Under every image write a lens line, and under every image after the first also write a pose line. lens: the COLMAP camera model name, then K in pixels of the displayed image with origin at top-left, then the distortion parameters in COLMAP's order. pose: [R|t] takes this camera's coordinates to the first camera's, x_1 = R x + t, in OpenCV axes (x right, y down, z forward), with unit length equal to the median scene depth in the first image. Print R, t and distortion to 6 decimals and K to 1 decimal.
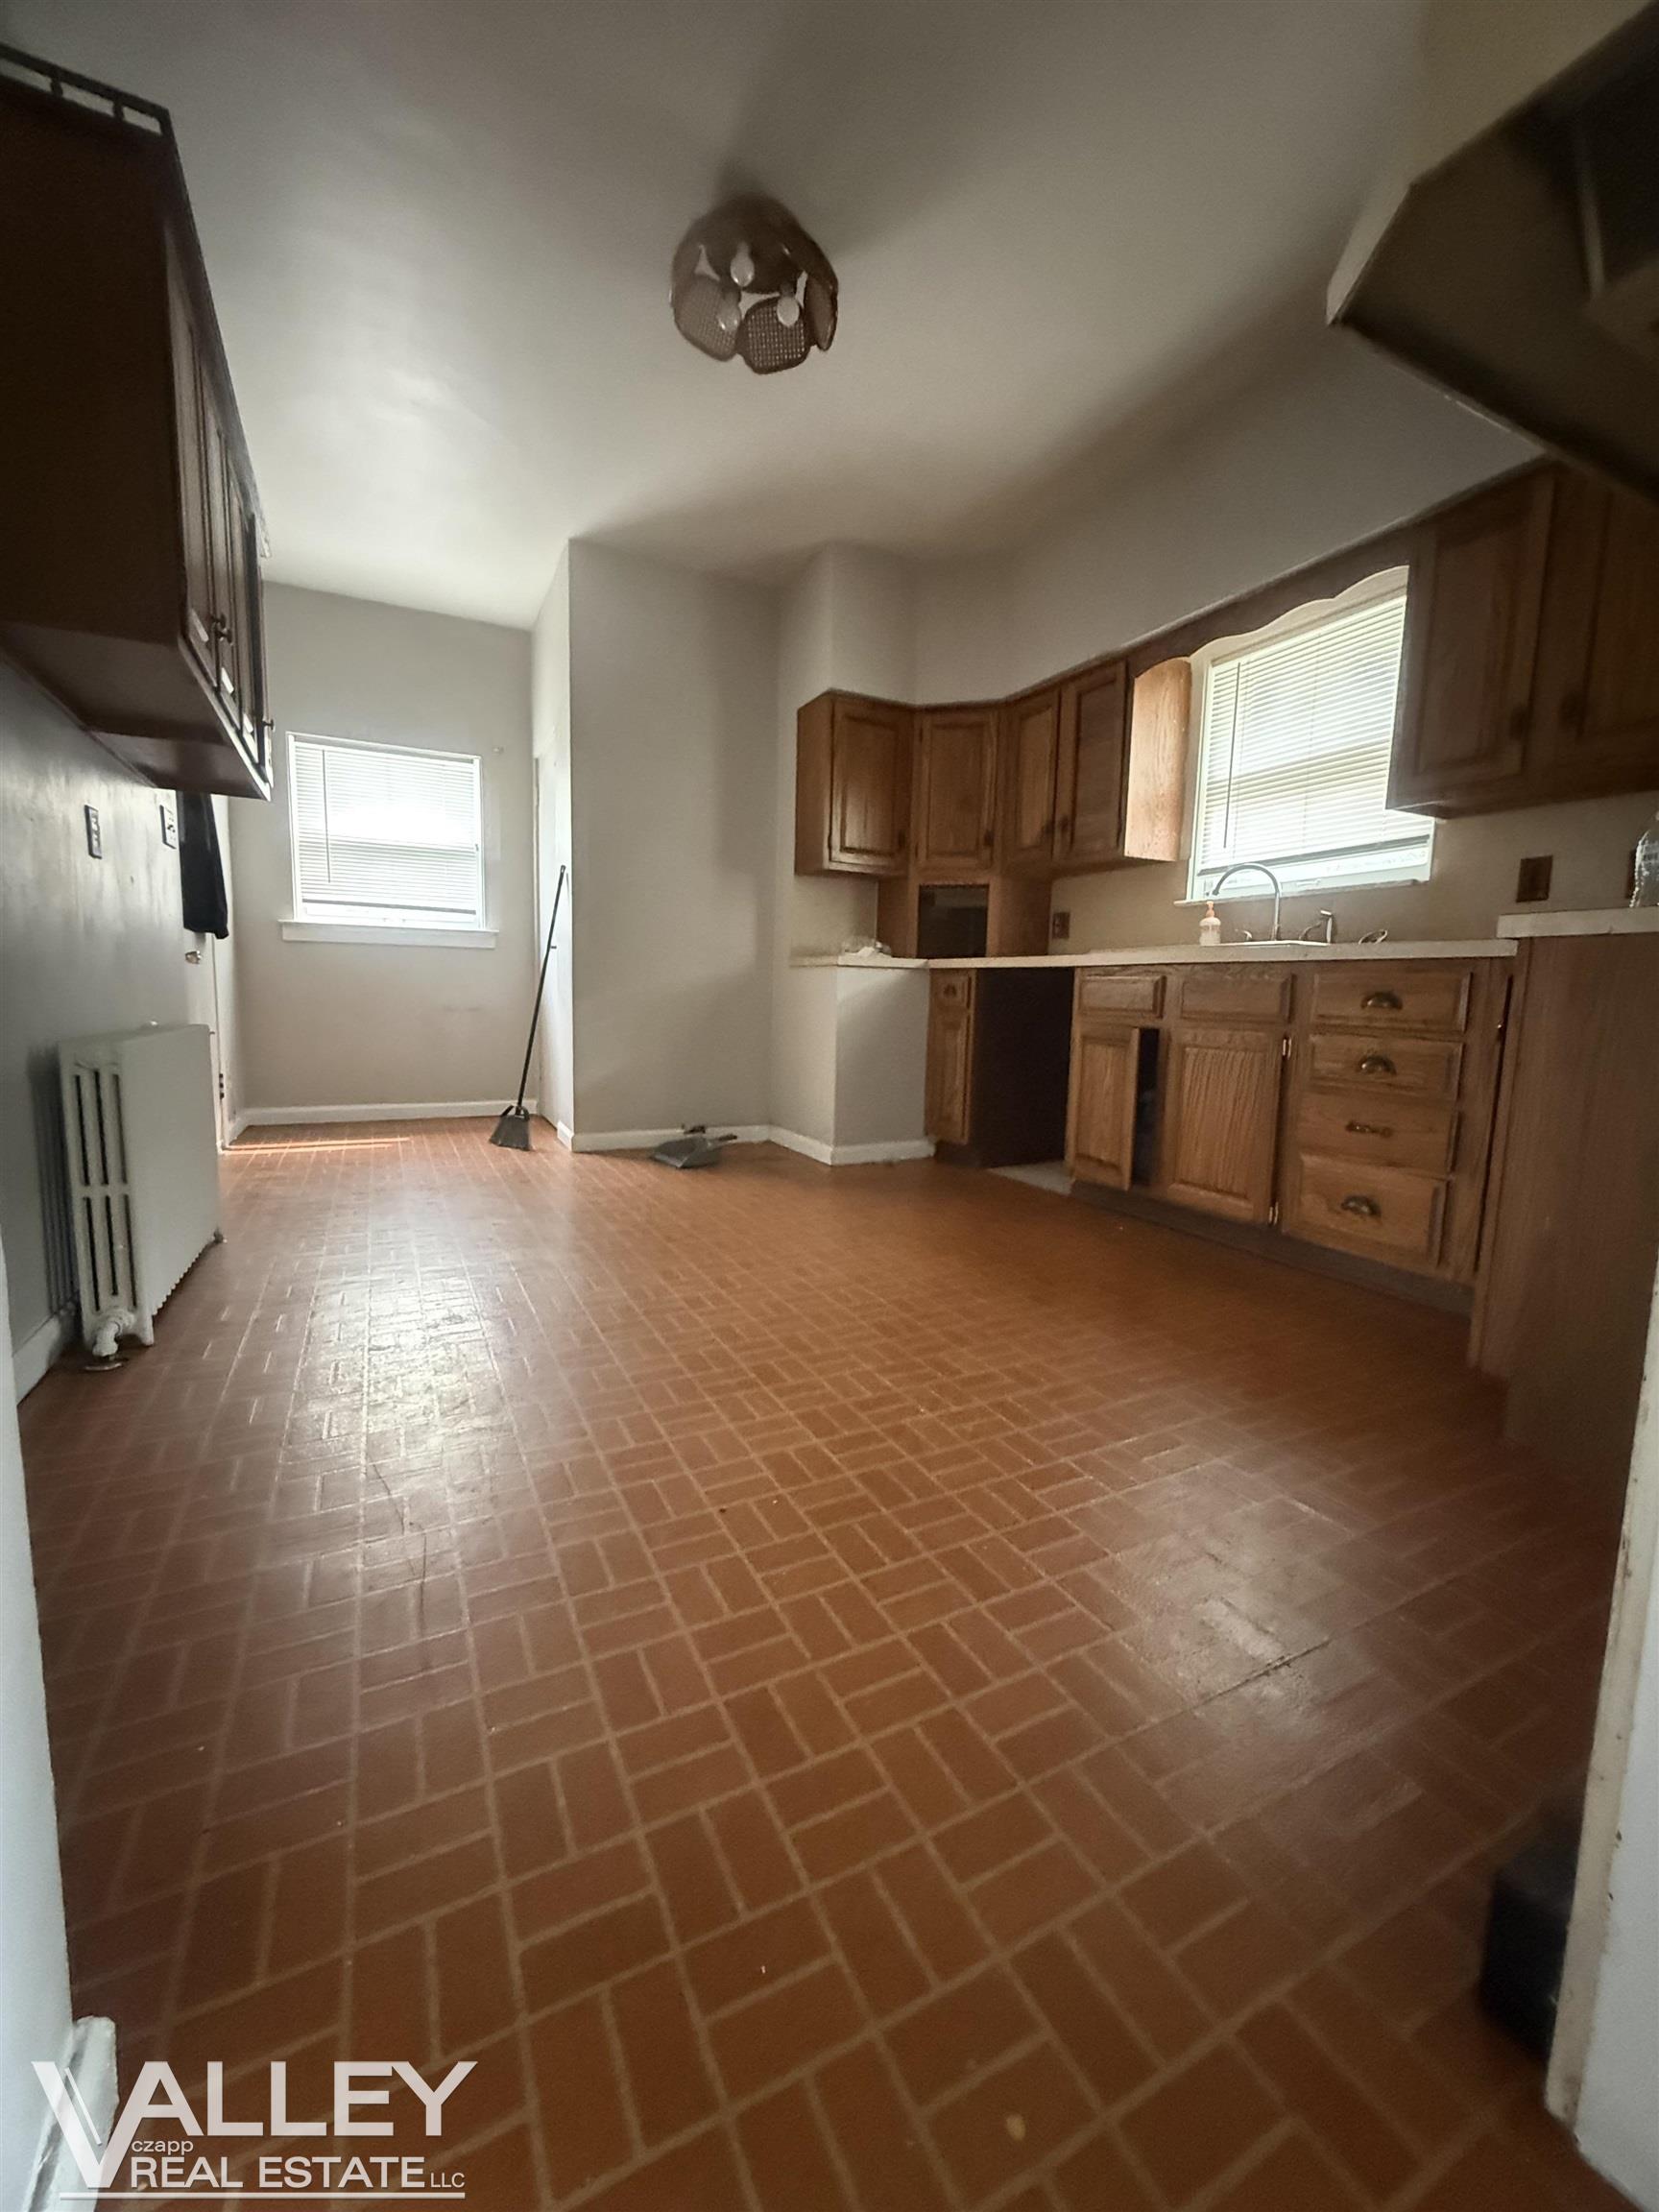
lens RADIAL K [[887.2, 0, 835.3], [0, 887.2, 1105.8], [0, 0, 1]] dist [-0.000058, 0.000088]
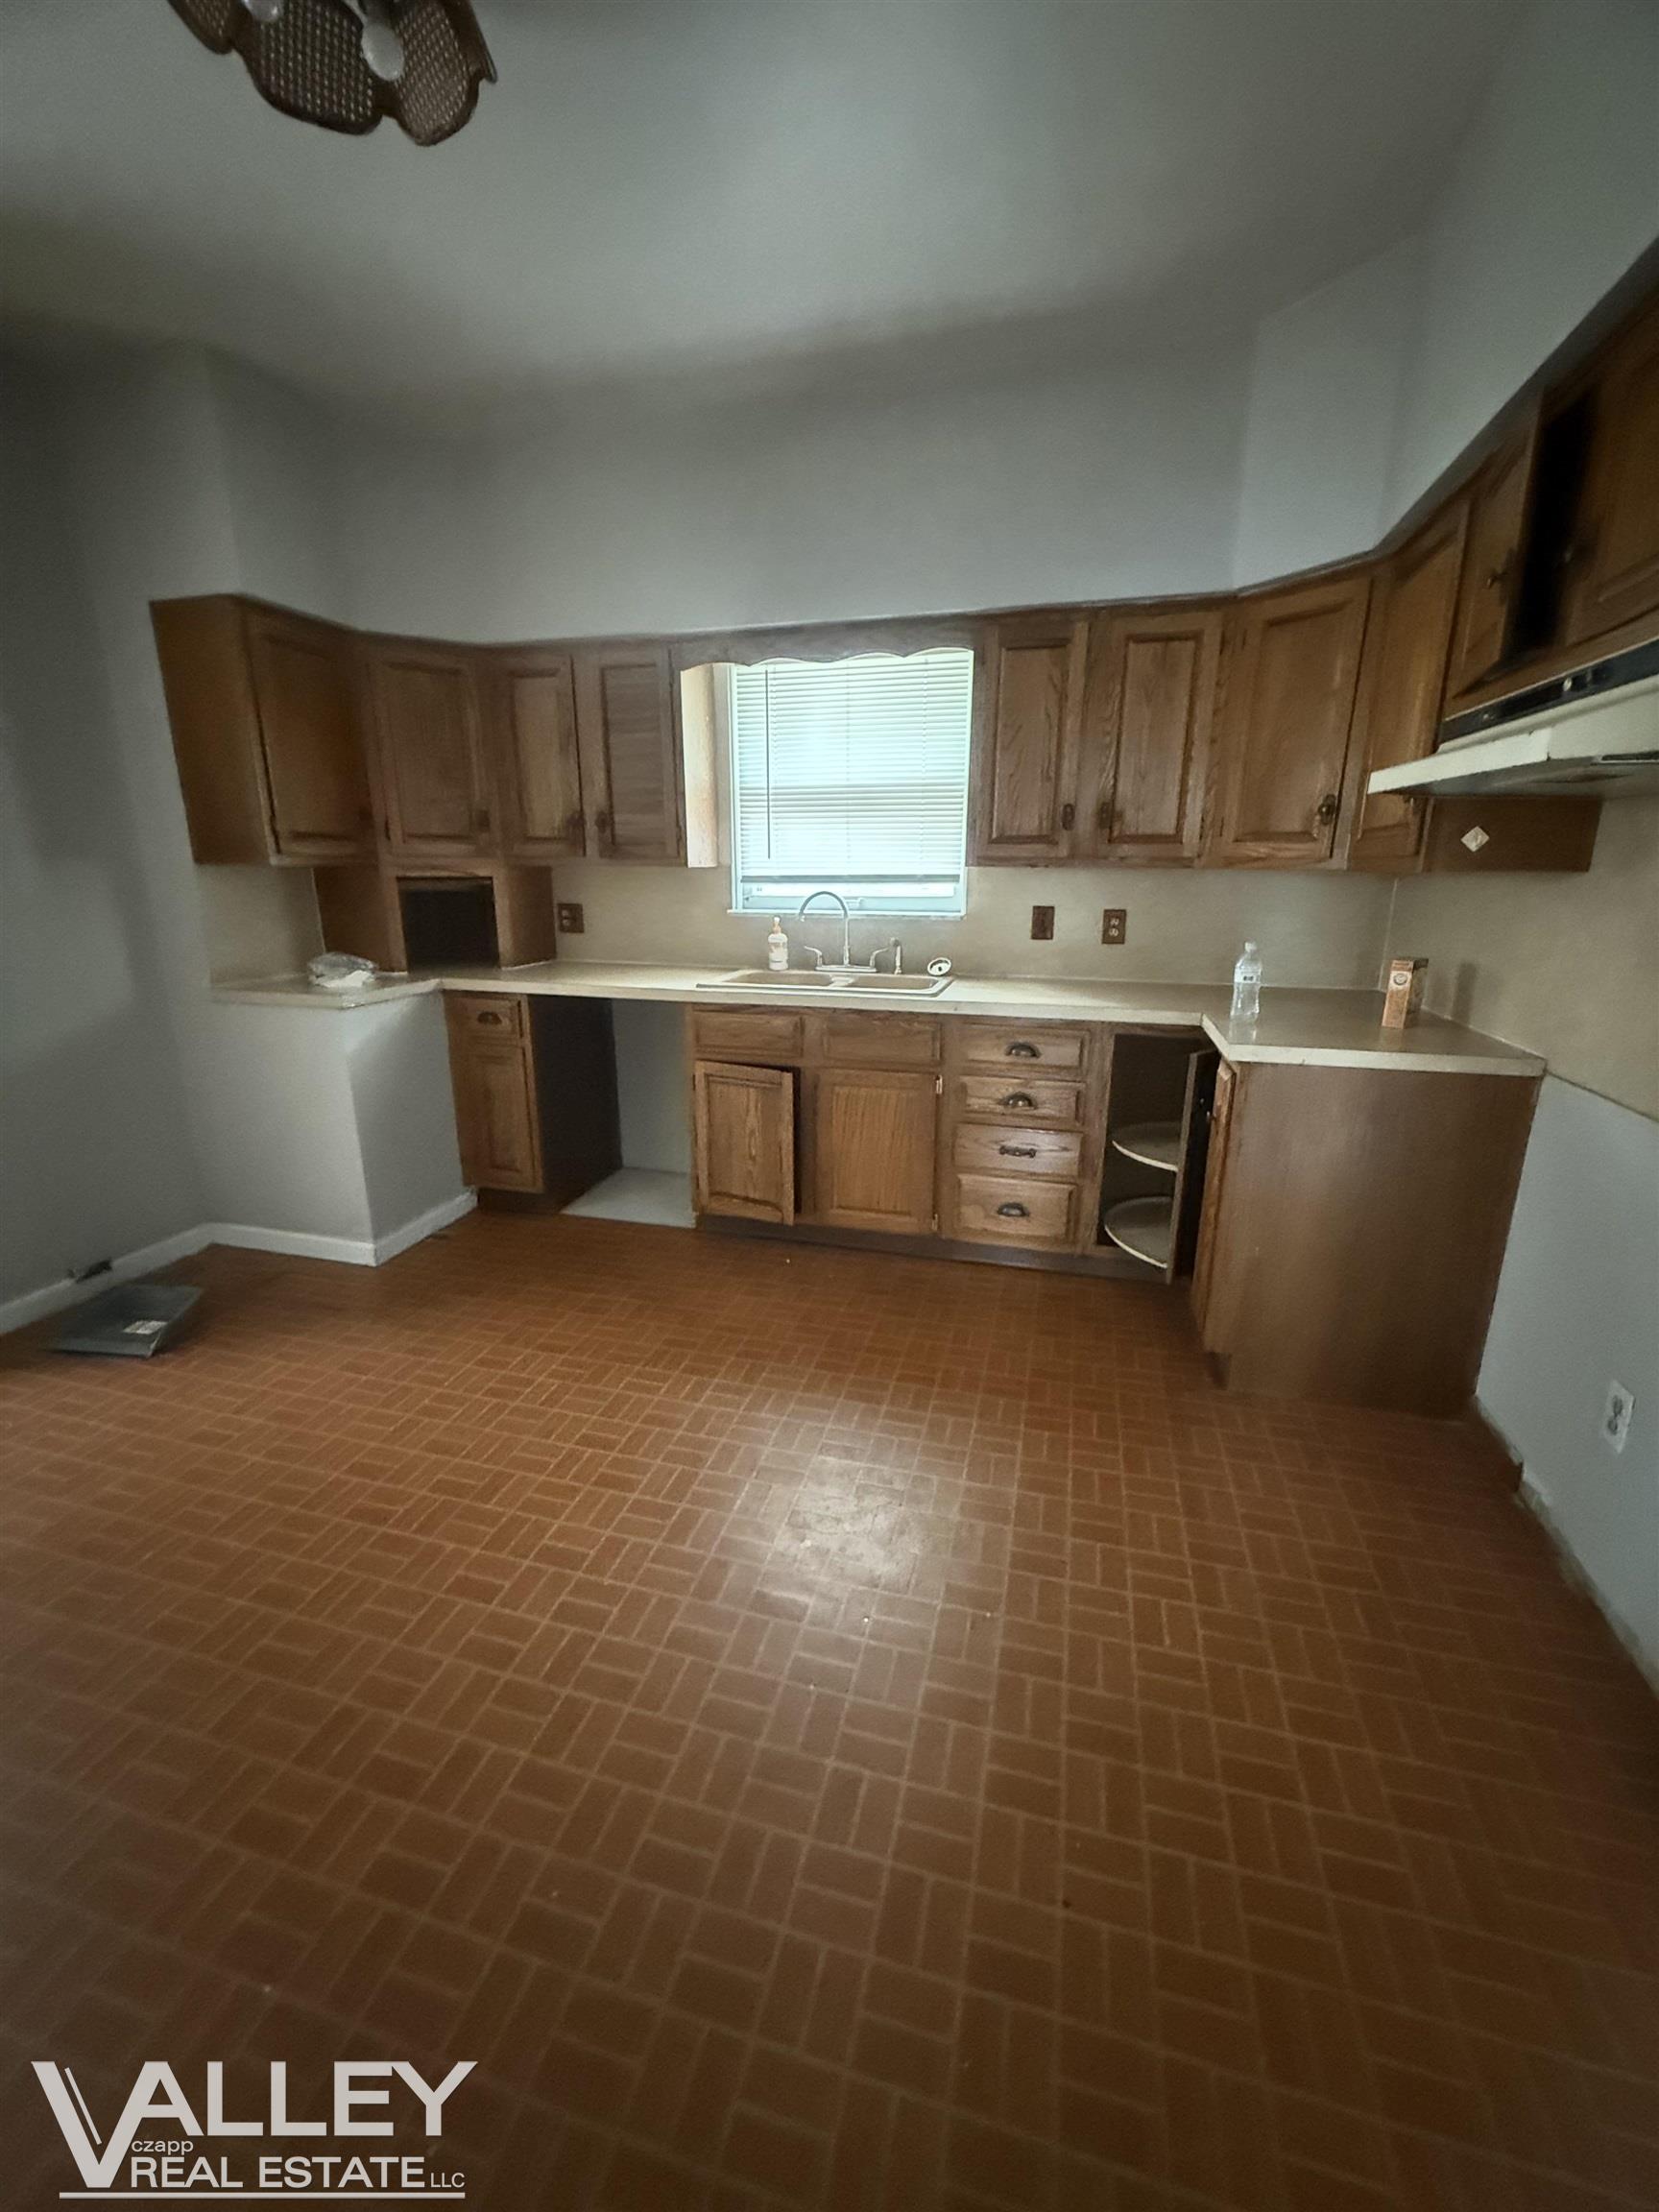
lens RADIAL K [[887.2, 0, 832.1], [0, 887.2, 1104.8], [0, 0, 1]] dist [-0.000058, 0.000088]
pose [[0.672584, -0.218112, 0.707148, -0.283934], [0.104804, 0.974021, 0.200745, -0.204048], [-0.732562, -0.060906, 0.677970, 0.229642]]
